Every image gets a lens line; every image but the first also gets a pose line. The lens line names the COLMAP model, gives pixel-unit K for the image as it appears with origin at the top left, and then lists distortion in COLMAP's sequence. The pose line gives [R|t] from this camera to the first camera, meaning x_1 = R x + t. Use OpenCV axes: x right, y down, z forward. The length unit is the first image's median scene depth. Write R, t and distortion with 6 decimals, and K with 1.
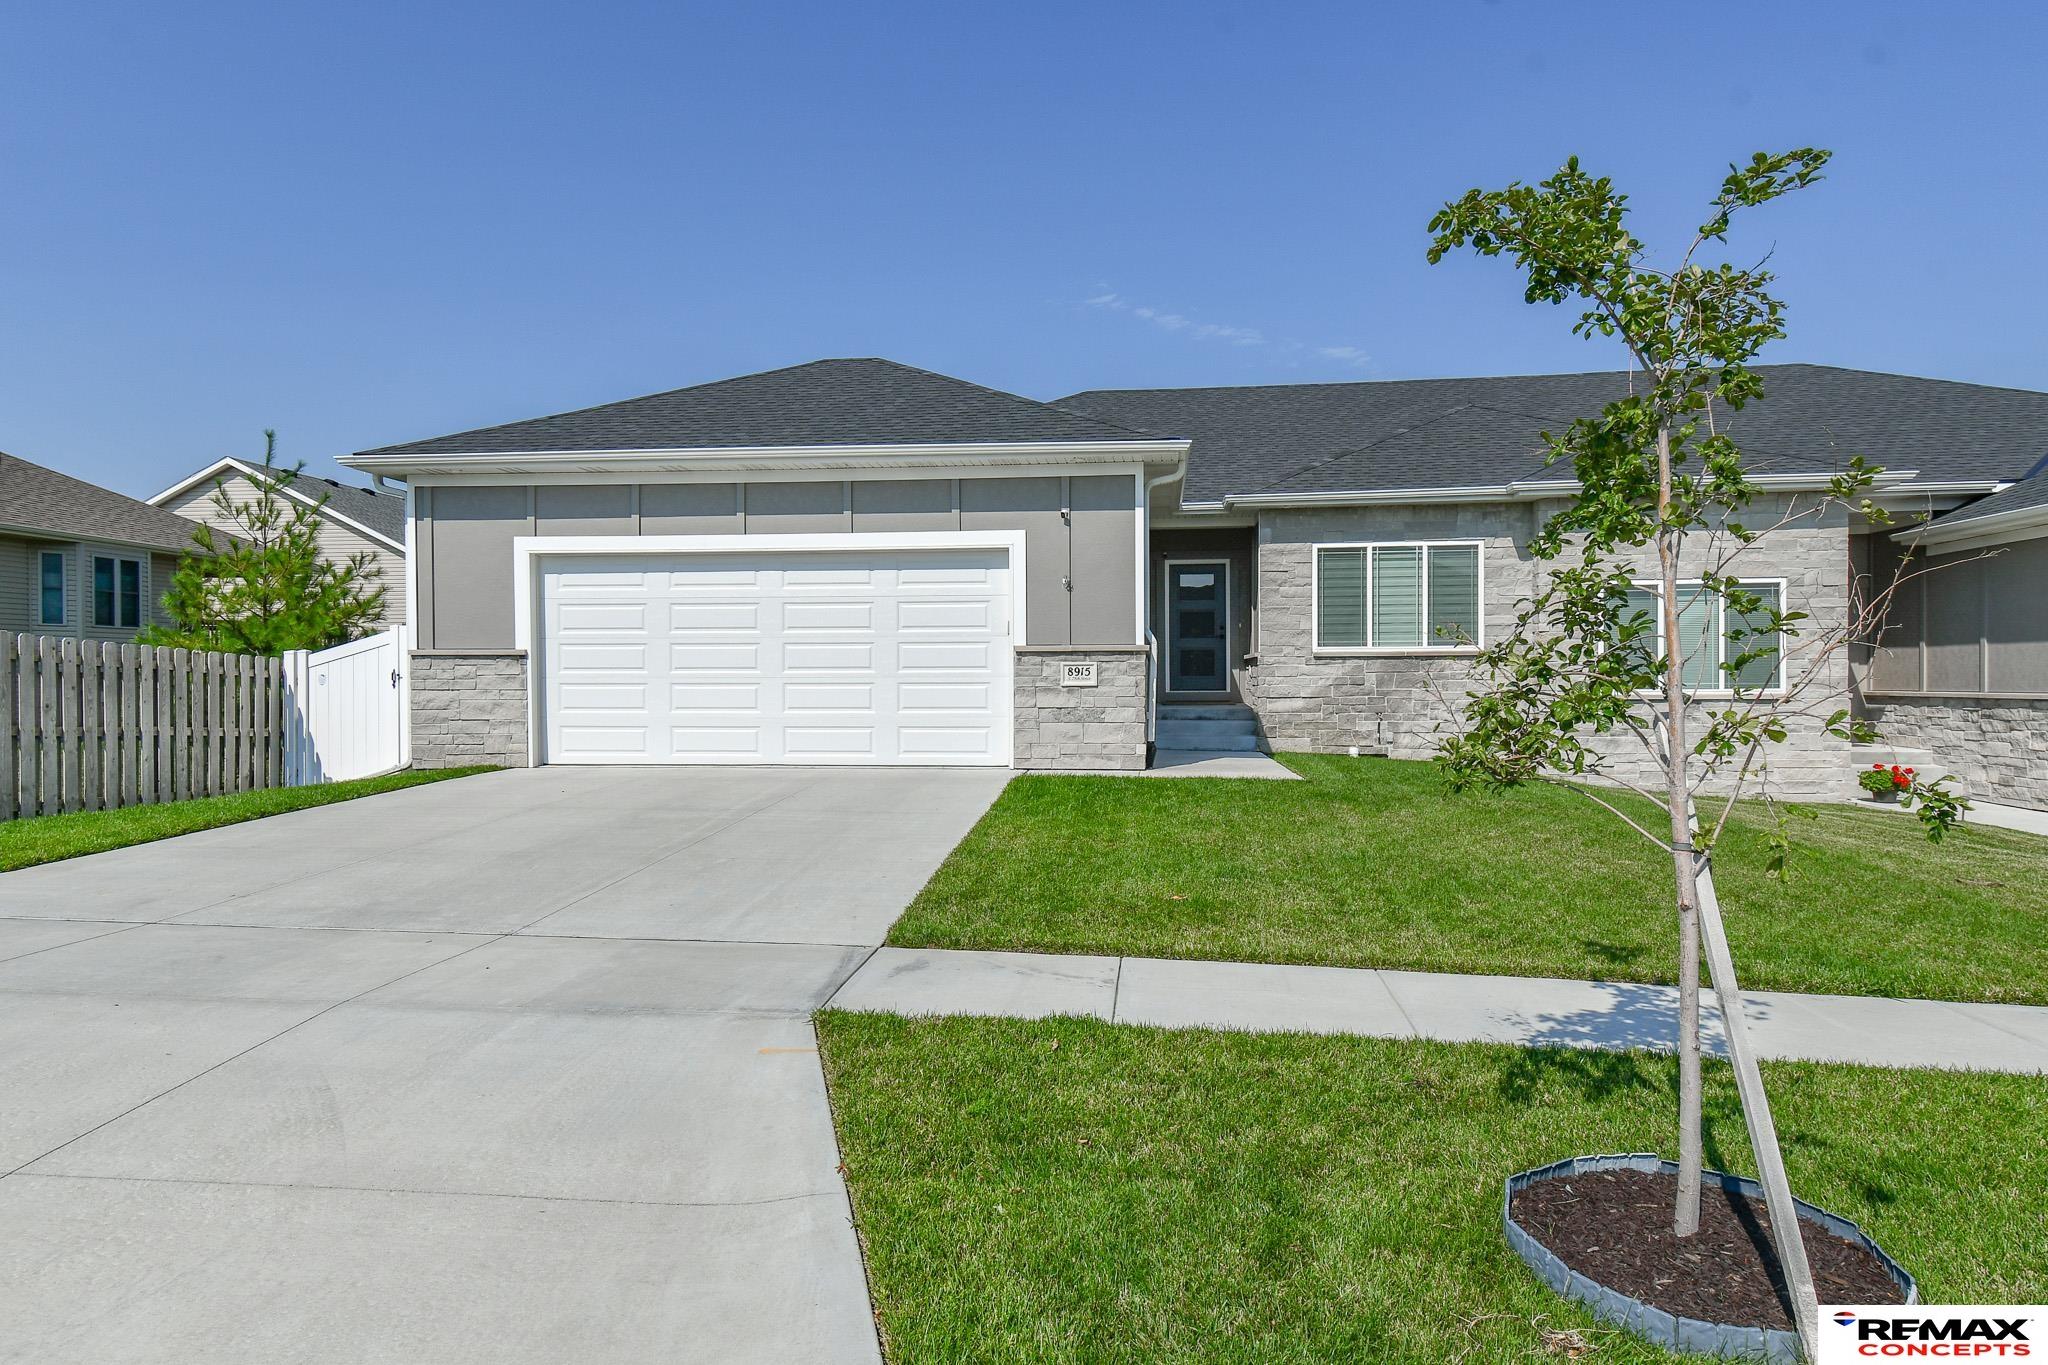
lens RADIAL K [[1179.4, 0, 1015.5], [0, 1179.4, 685.1], [0, 0, 1]] dist [0.043157, -0.000304]
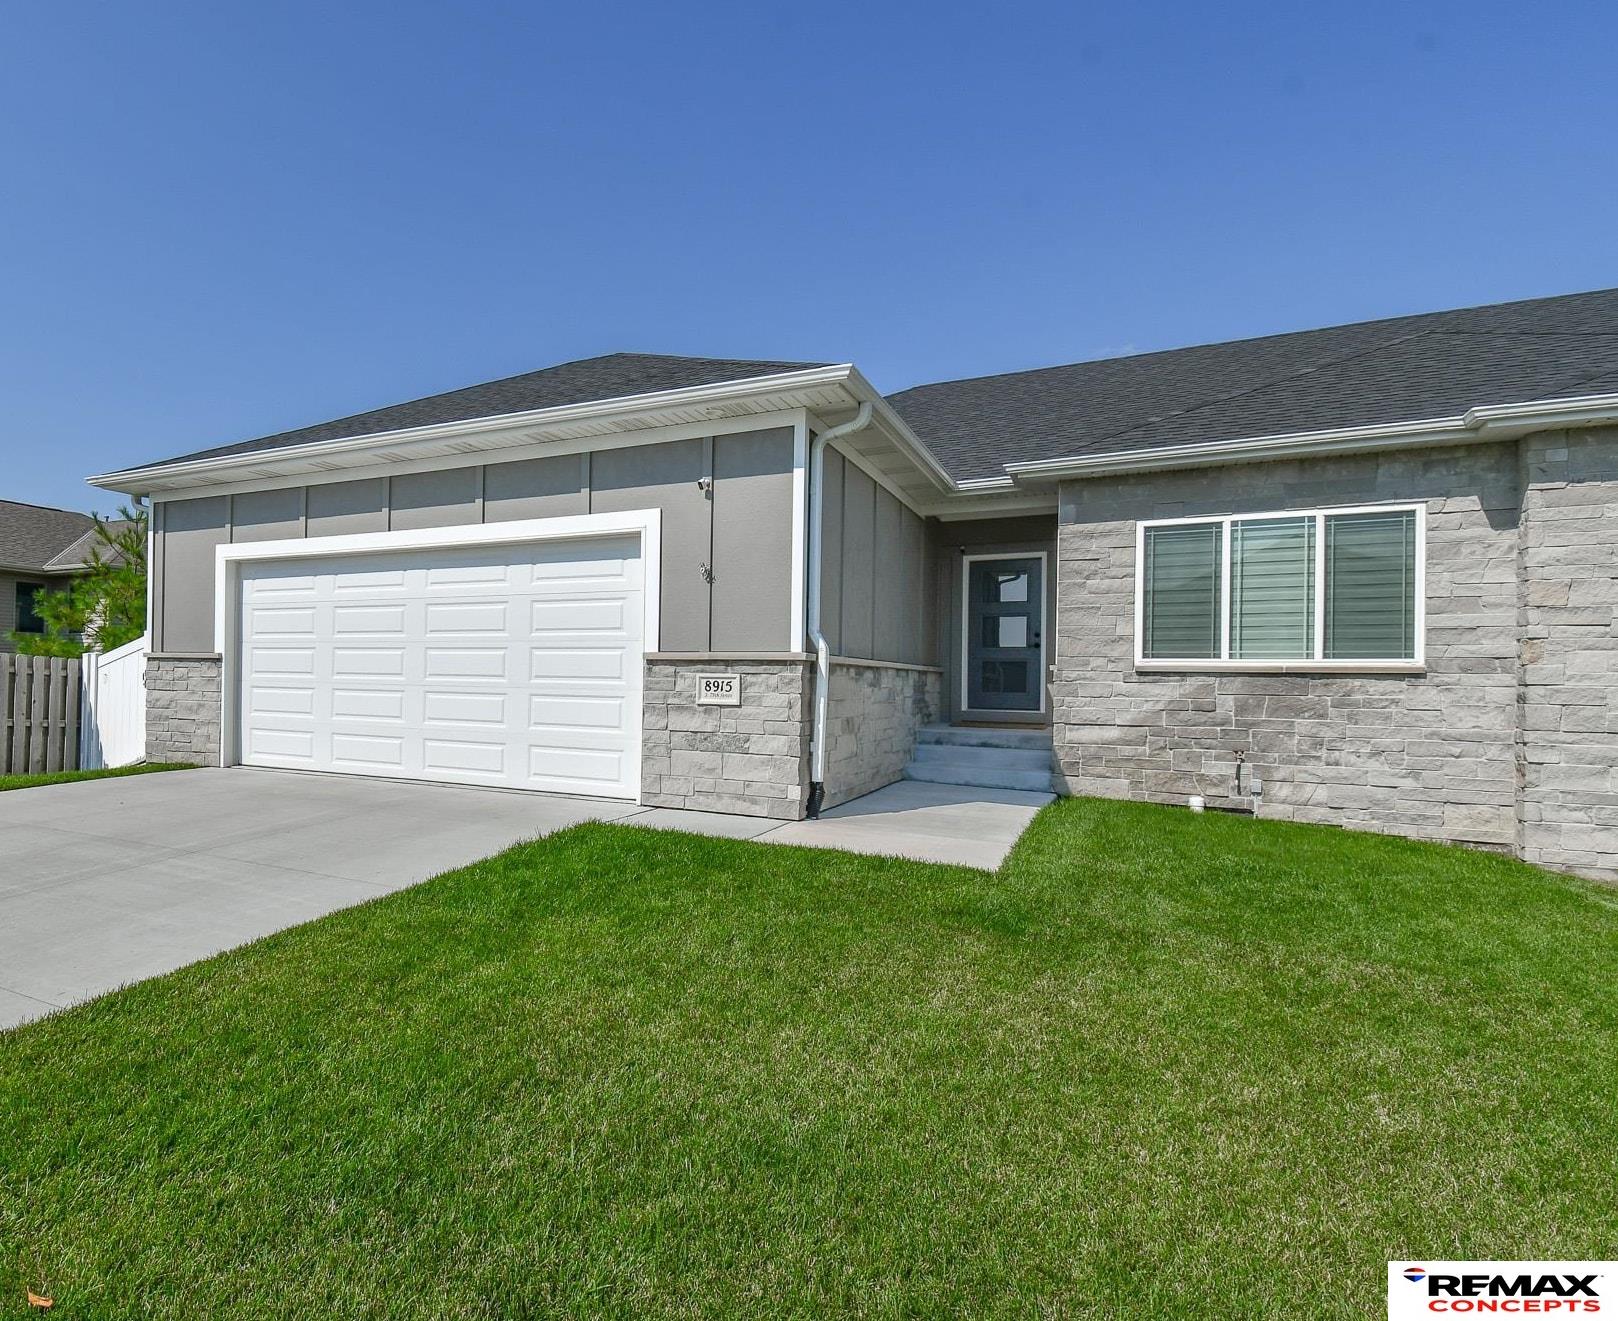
lens RADIAL K [[918.6, 0, 599.4], [0, 918.6, 670.6], [0, 0, 1]] dist [0.039723, -0.020976]
pose [[0.917791, 0.015225, -0.396773, 0.206975], [-0.022149, 0.999672, -0.012875, -0.011334], [0.396446, 0.020605, 0.917827, 0.387409]]
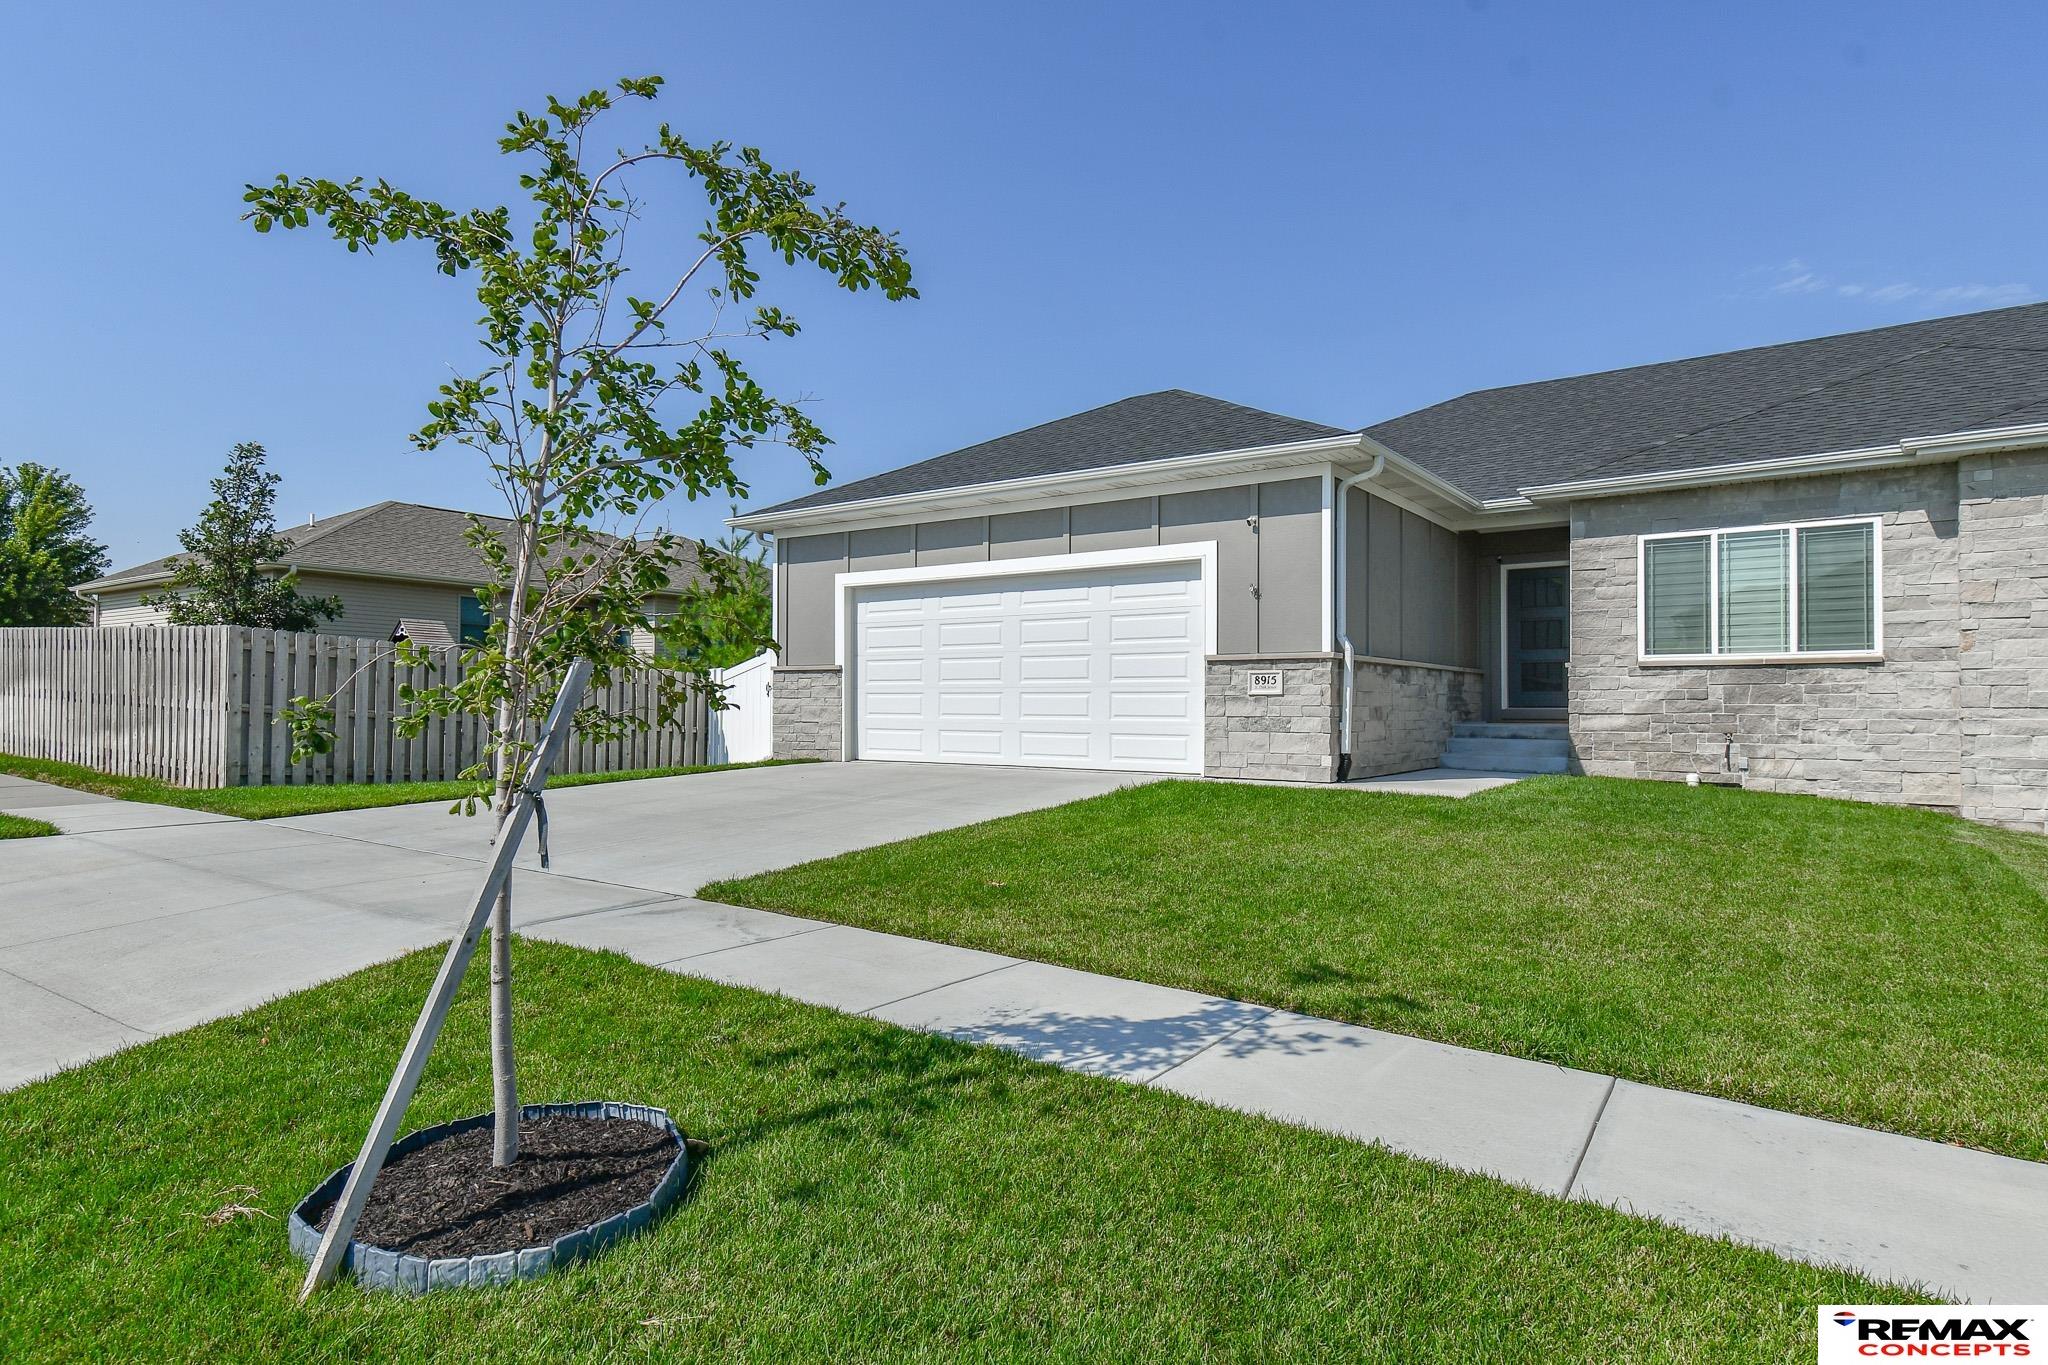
lens RADIAL K [[1121.9, 0, 1024.0], [0, 1121.9, 682.5], [0, 0, 1]] dist [0.033690, -0.002027]
pose [[0.875202, -0.003333, -0.483747, 0.309047], [-0.009738, 0.999652, -0.024505, 0.014393], [0.483660, 0.026158, 0.874865, 0.077623]]
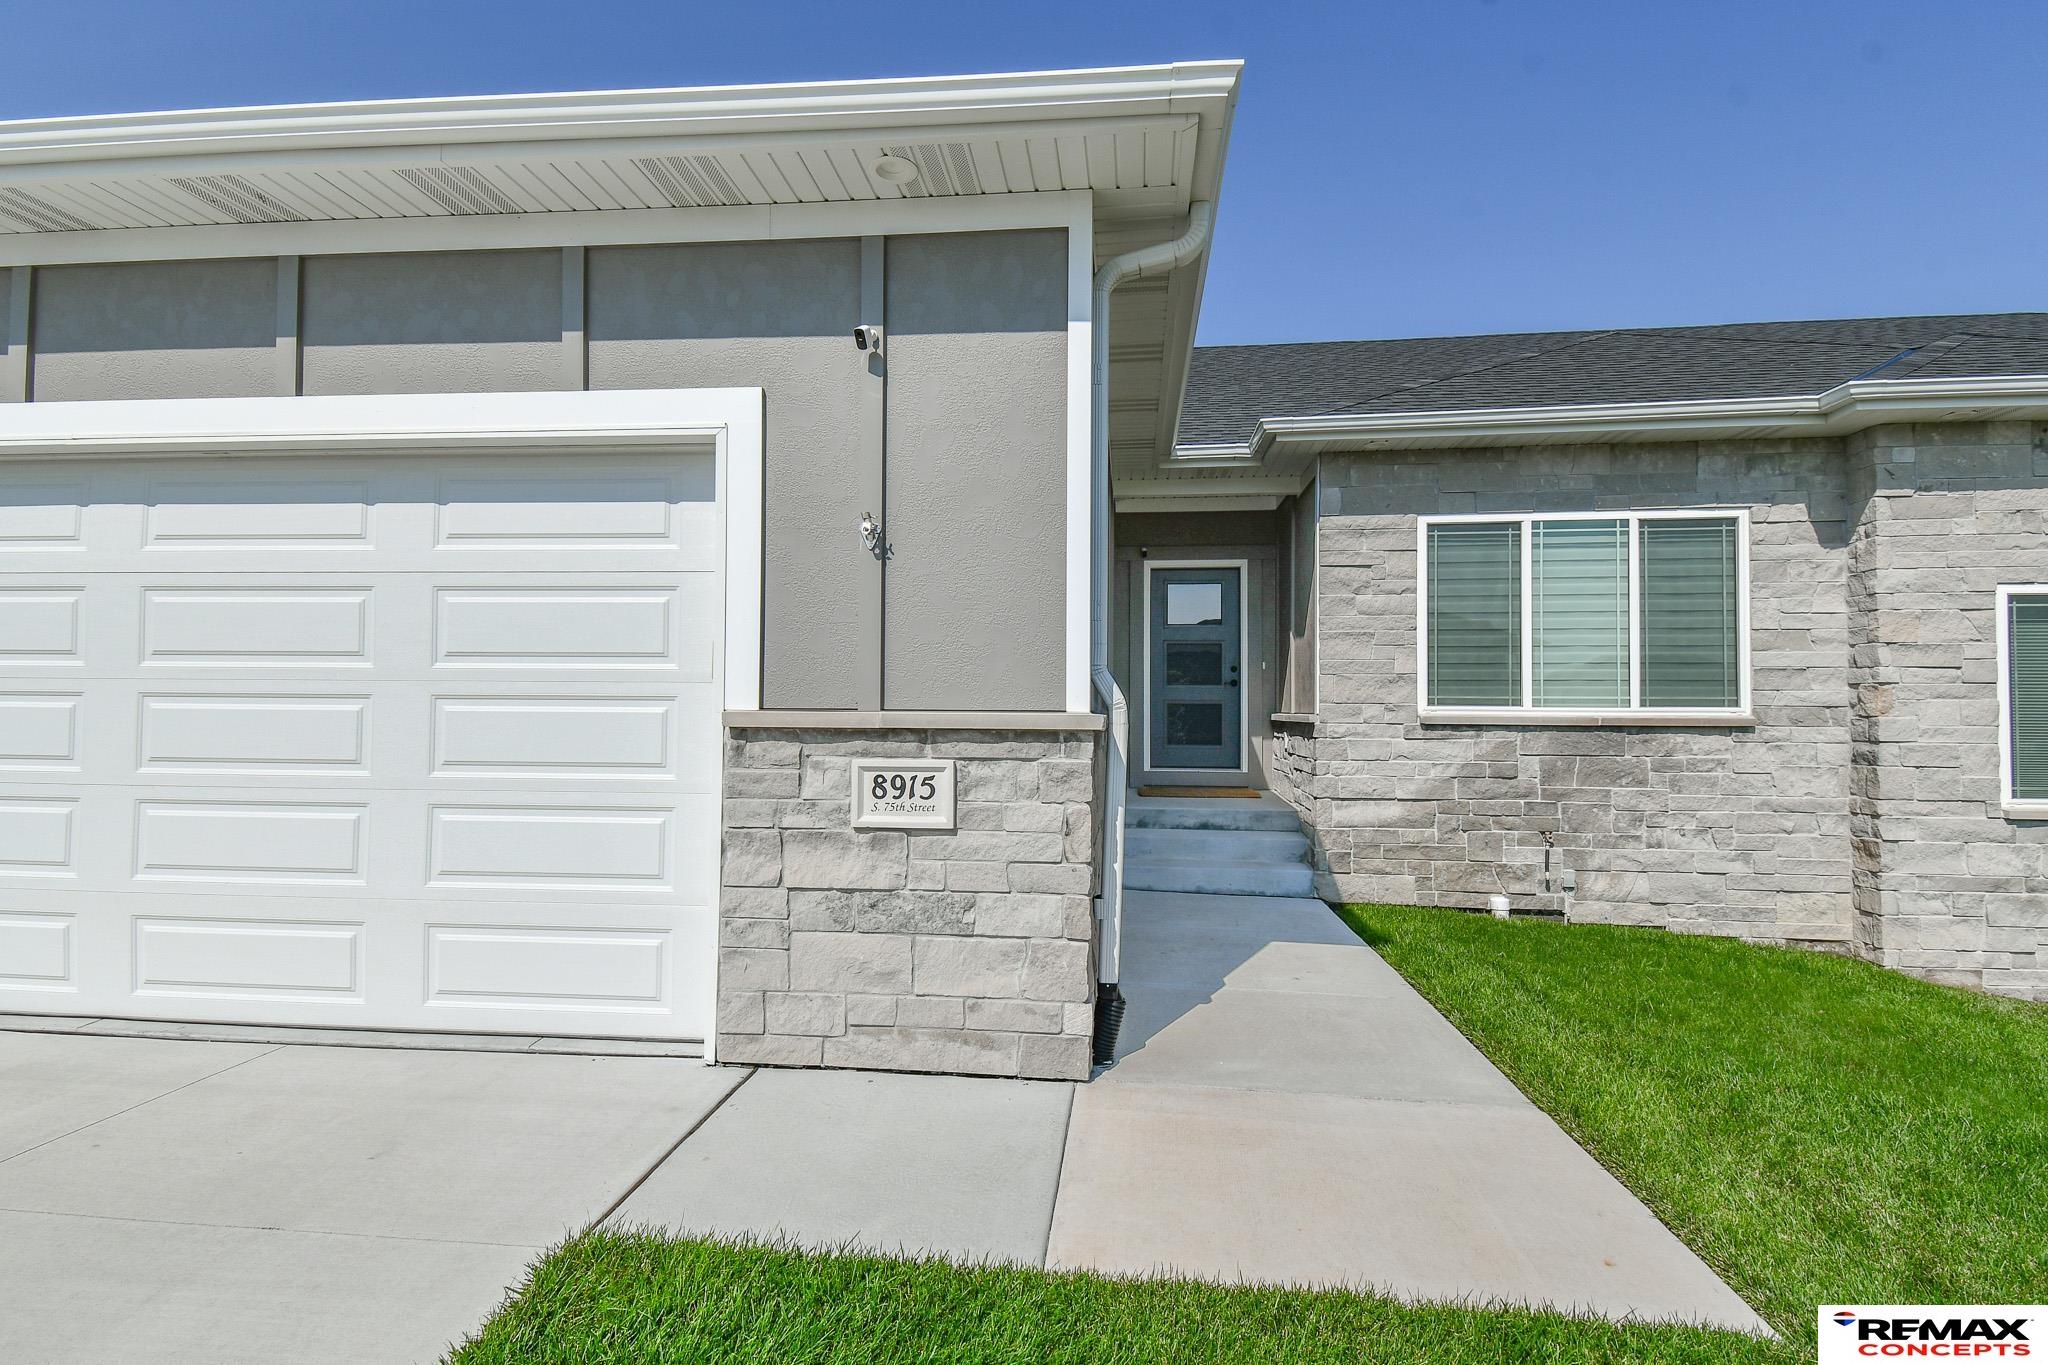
lens RADIAL K [[966.5, 0, 1023.8], [0, 966.5, 685.8], [0, 0, 1]] dist [0.052217, -0.027092]
pose [[0.999917, 0.010928, 0.006884, 0.081511], [-0.010711, 0.999468, -0.030811, -0.030868], [-0.007217, 0.030735, 0.999502, 0.665105]]
